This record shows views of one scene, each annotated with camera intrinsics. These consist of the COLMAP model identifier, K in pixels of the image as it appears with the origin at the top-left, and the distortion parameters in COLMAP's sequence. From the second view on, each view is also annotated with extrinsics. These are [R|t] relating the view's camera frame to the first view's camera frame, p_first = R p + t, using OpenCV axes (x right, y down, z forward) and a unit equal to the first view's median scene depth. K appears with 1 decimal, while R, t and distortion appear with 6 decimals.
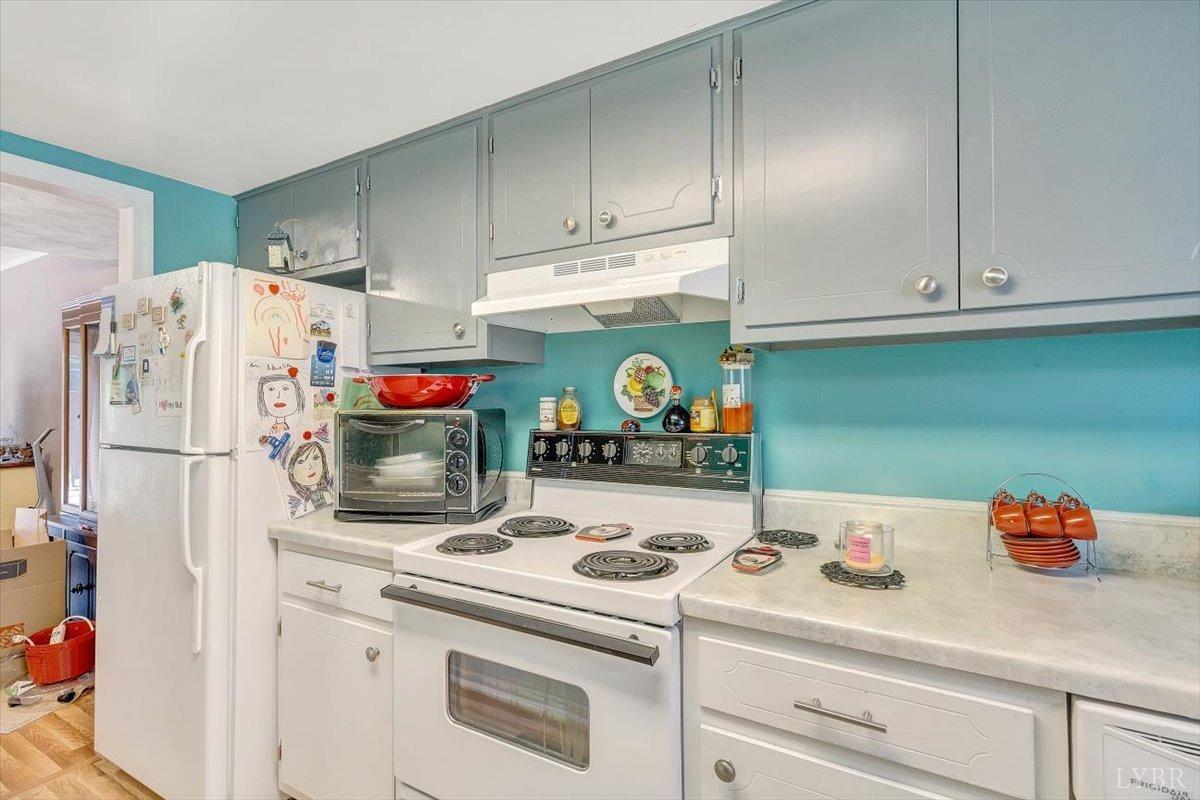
lens RADIAL K [[563.0, 0, 603.9], [0, 563.0, 396.5], [0, 0, 1]] dist [0.002459, 0.000665]
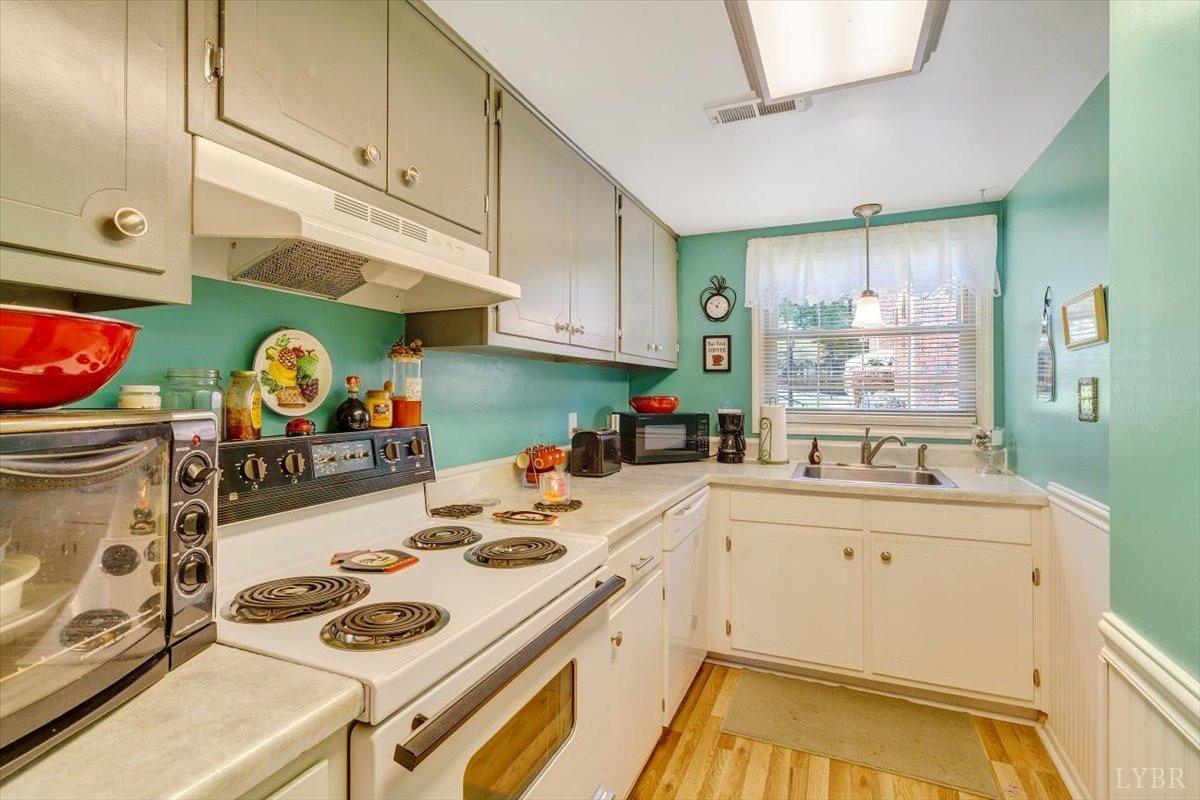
lens RADIAL K [[571.5, 0, 605.2], [0, 571.5, 389.3], [0, 0, 1]] dist [0.006386, 0.000328]
pose [[-0.123810, 0.010376, 0.992252, -1.226866], [-0.009766, 0.999884, -0.011674, 0.011673], [-0.992258, -0.011135, -0.123694, 1.156336]]
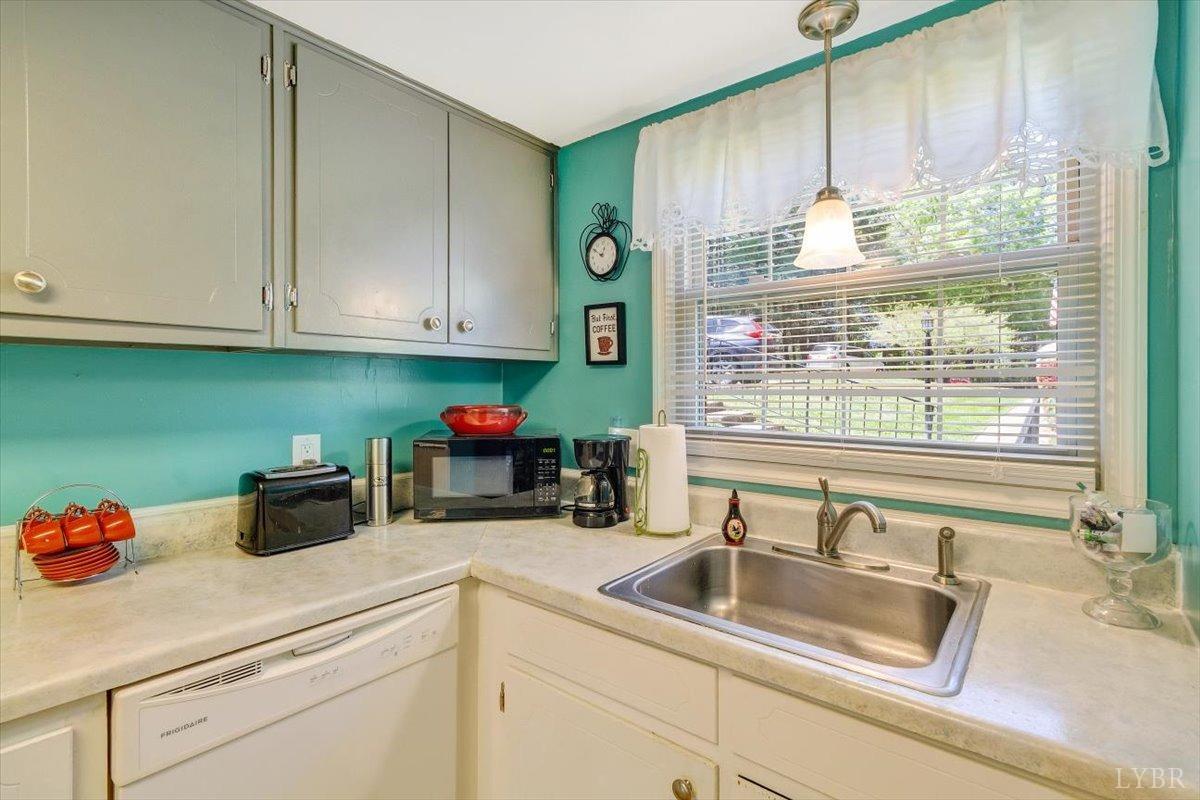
lens RADIAL K [[563.0, 0, 601.6], [0, 563.0, 392.9], [0, 0, 1]] dist [0.002459, 0.000665]
pose [[0.157709, -0.001430, 0.987485, -0.063701], [-0.012210, 0.999920, 0.003398, -0.039645], [-0.987410, -0.012593, 0.157679, -0.063241]]
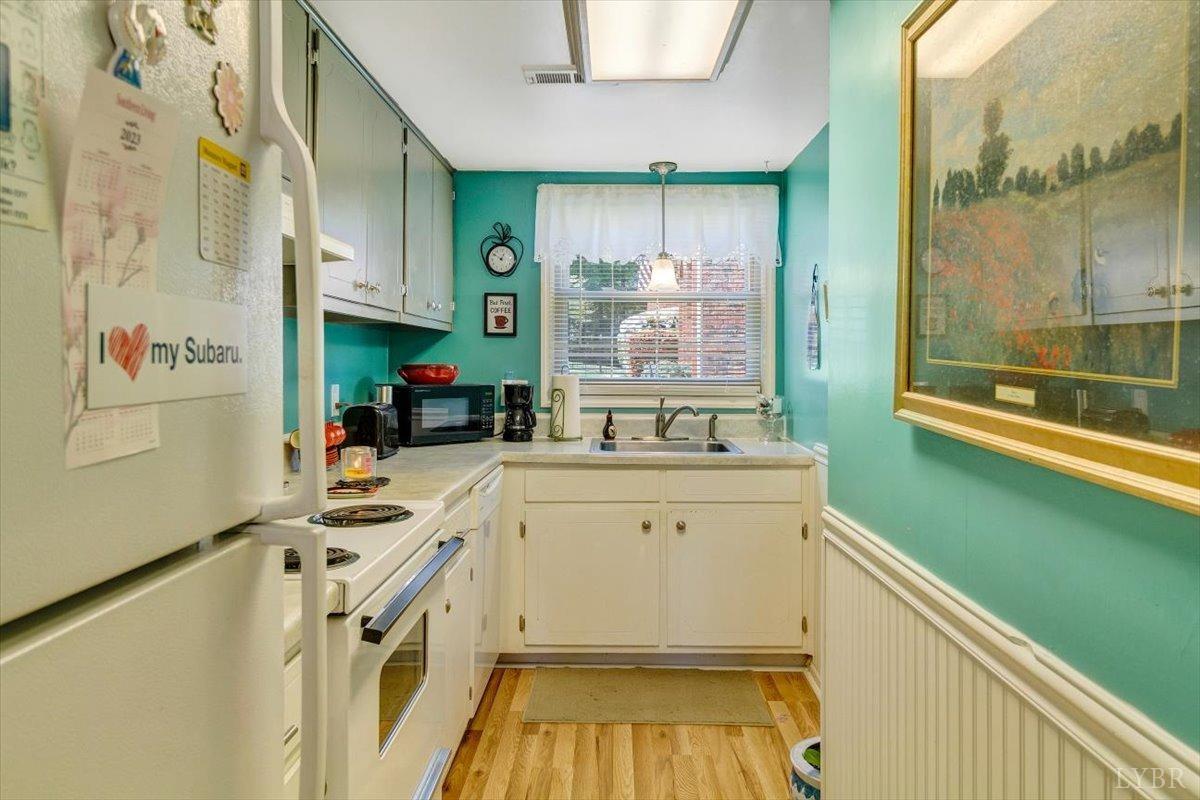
lens RADIAL K [[852.2, 0, 614.9], [0, 852.2, 362.5], [0, 0, 1]] dist [-0.004528, -0.000467]
pose [[-0.498215, 0.003699, 0.867046, -1.853727], [-0.010139, 0.999898, -0.010092, 0.030505], [-0.866994, -0.013819, -0.498126, 1.644222]]
